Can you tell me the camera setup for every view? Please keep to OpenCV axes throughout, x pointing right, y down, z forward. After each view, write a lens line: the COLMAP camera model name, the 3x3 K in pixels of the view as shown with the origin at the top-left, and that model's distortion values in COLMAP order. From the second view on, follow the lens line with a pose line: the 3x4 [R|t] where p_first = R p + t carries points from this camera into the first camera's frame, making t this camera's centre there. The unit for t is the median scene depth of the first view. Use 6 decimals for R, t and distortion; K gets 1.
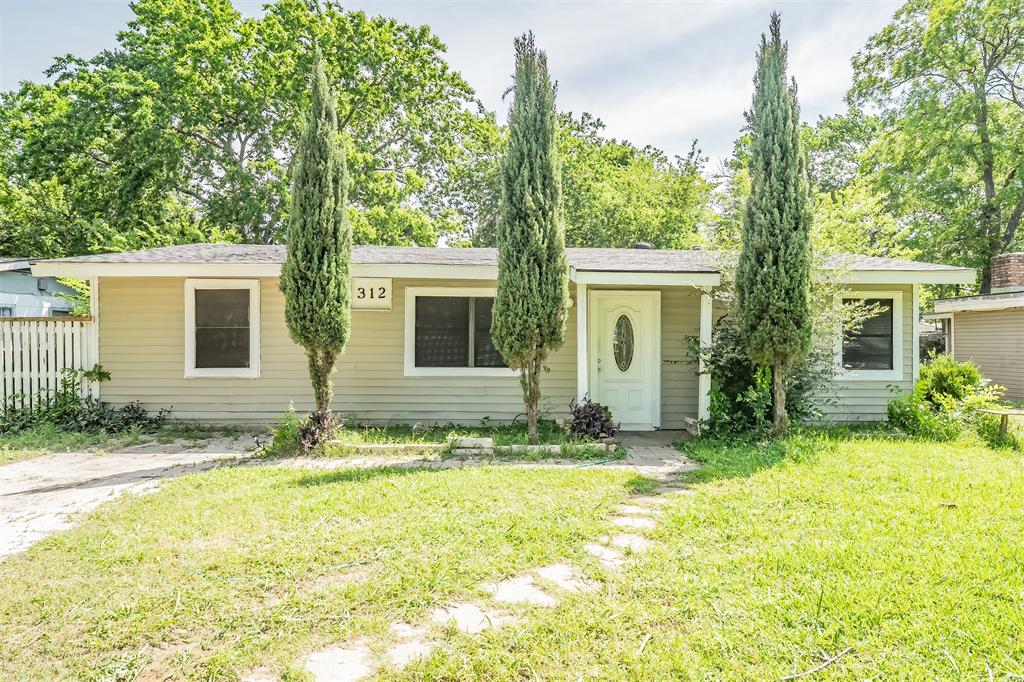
lens RADIAL K [[585.2, 0, 507.4], [0, 585.2, 336.8], [0, 0, 1]] dist [-0.004052, -0.000729]
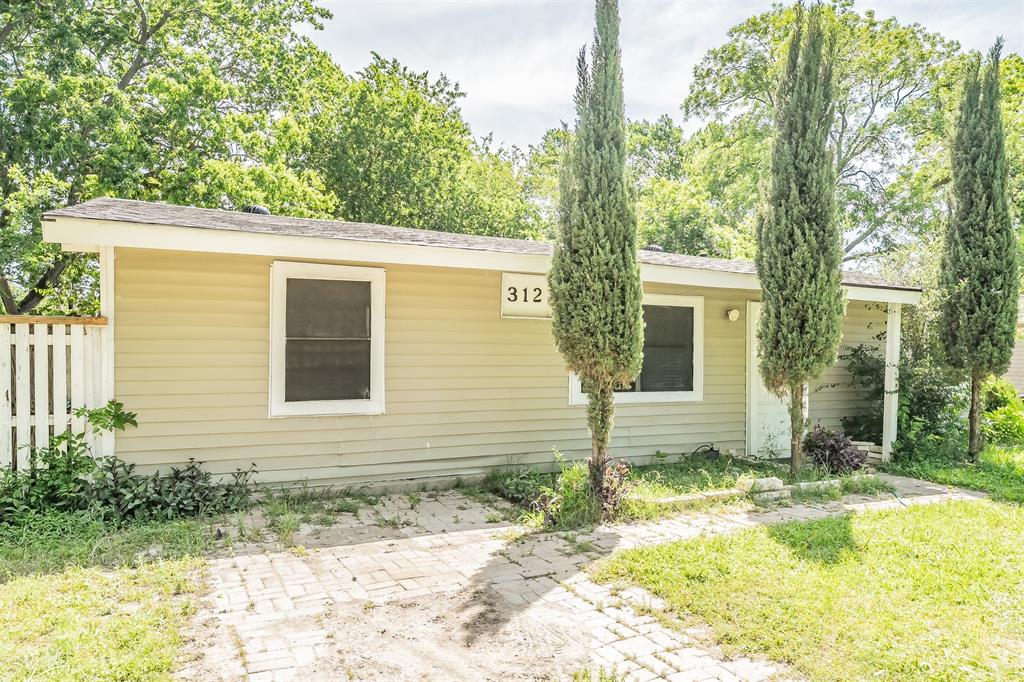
lens RADIAL K [[695.9, 0, 517.4], [0, 695.9, 344.0], [0, 0, 1]] dist [-0.002445, -0.001156]
pose [[0.901364, 0.009428, 0.432960, -0.636166], [-0.009664, 0.999952, -0.001656, -0.010586], [-0.432955, -0.002691, 0.901411, 0.207185]]
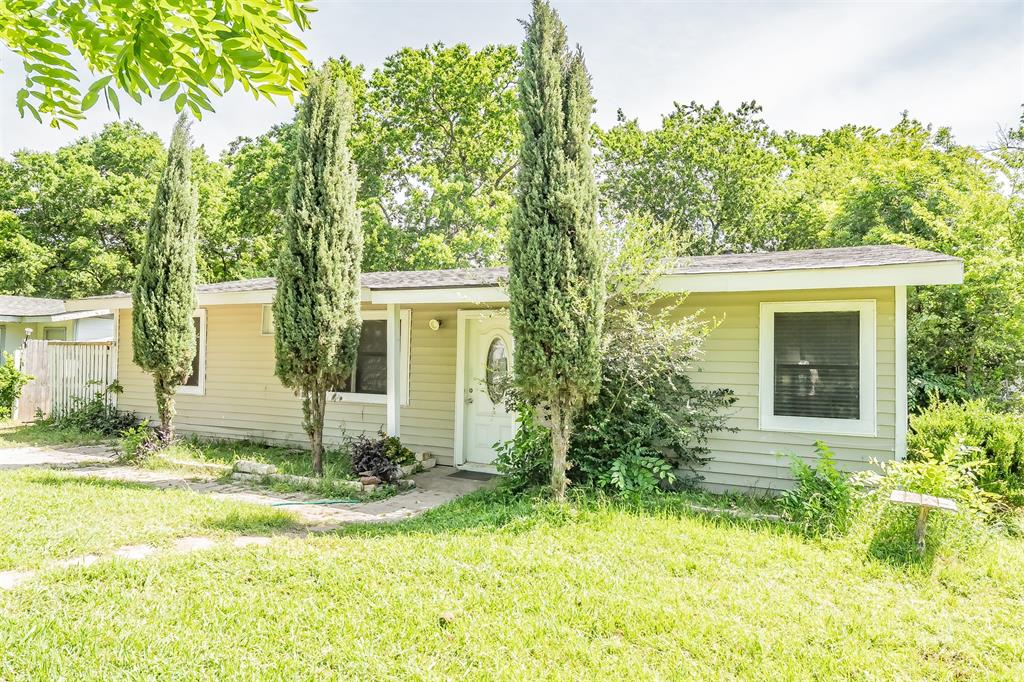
lens RADIAL K [[582.9, 0, 512.1], [0, 582.9, 348.7], [0, 0, 1]] dist [-0.019470, 0.000016]
pose [[0.899623, 0.002504, -0.436660, 0.616627], [-0.014160, 0.999625, -0.023441, -0.002882], [0.436438, 0.027271, 0.899321, 0.243207]]
